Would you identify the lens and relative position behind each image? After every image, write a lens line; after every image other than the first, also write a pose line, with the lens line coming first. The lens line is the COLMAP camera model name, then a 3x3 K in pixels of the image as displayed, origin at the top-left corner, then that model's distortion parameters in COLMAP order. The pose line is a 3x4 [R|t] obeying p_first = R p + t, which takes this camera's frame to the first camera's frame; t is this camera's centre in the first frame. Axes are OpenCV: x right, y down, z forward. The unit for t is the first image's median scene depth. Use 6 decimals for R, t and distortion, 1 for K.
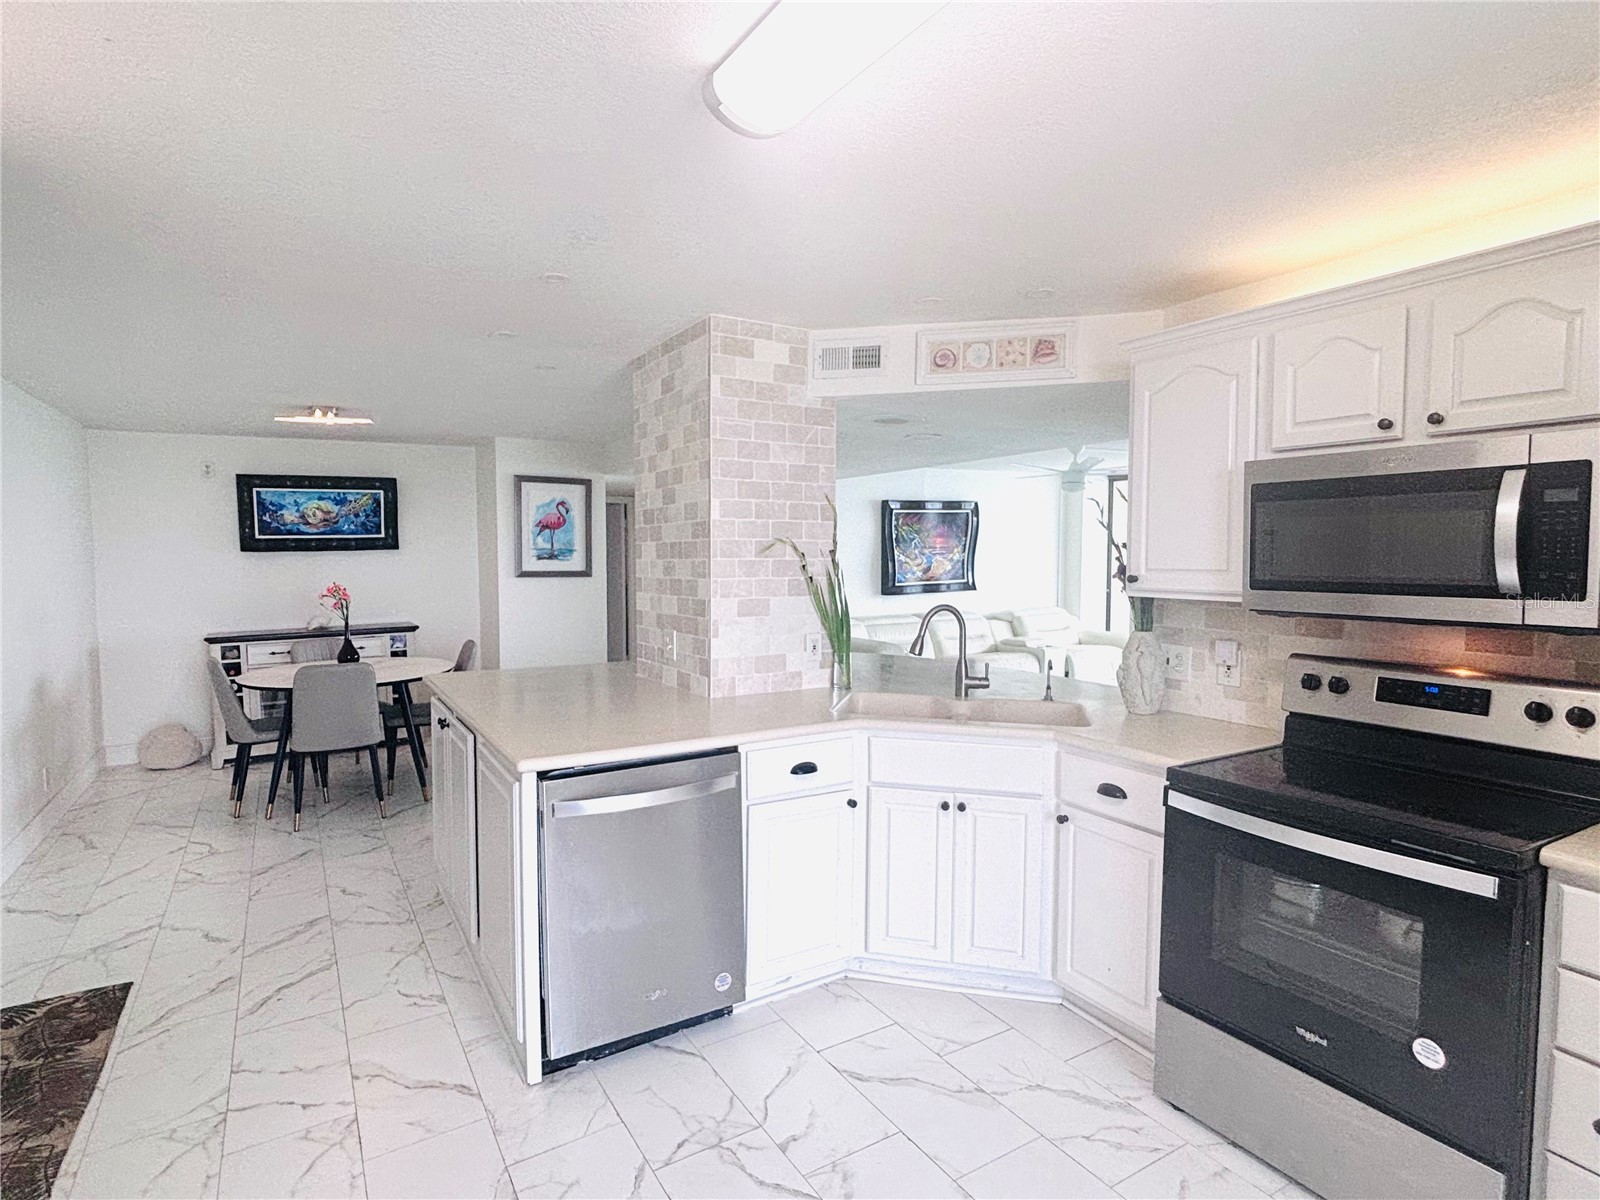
lens RADIAL K [[852.8, 0, 800.0], [0, 852.8, 600.0], [0, 0, 1]] dist [0.001609, -0.000092]
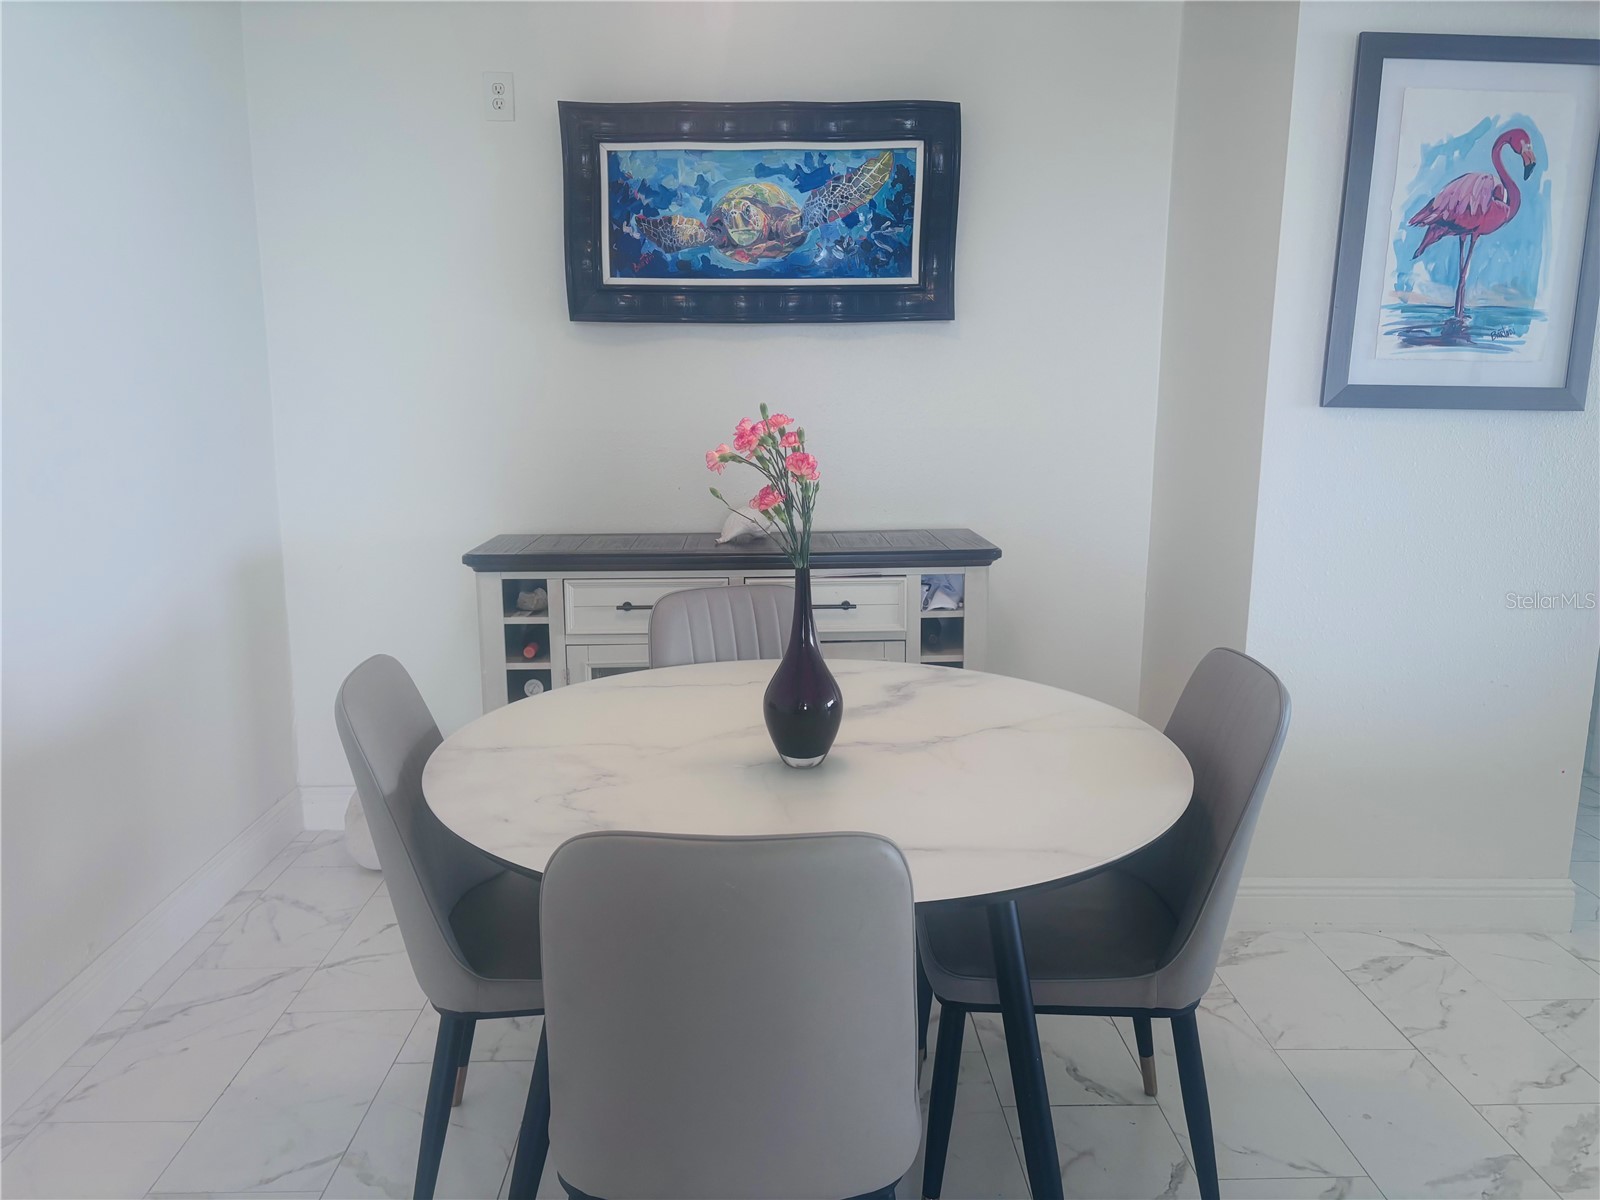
lens RADIAL K [[1201.5, 0, 800.0], [0, 1201.5, 600.0], [0, 0, 1]] dist [0.006143, 0.001068]
pose [[0.865782, 0.096066, -0.491115, -0.285191], [-0.038636, 0.991304, 0.125796, -0.005709], [0.498928, -0.089937, 0.861964, 0.560109]]
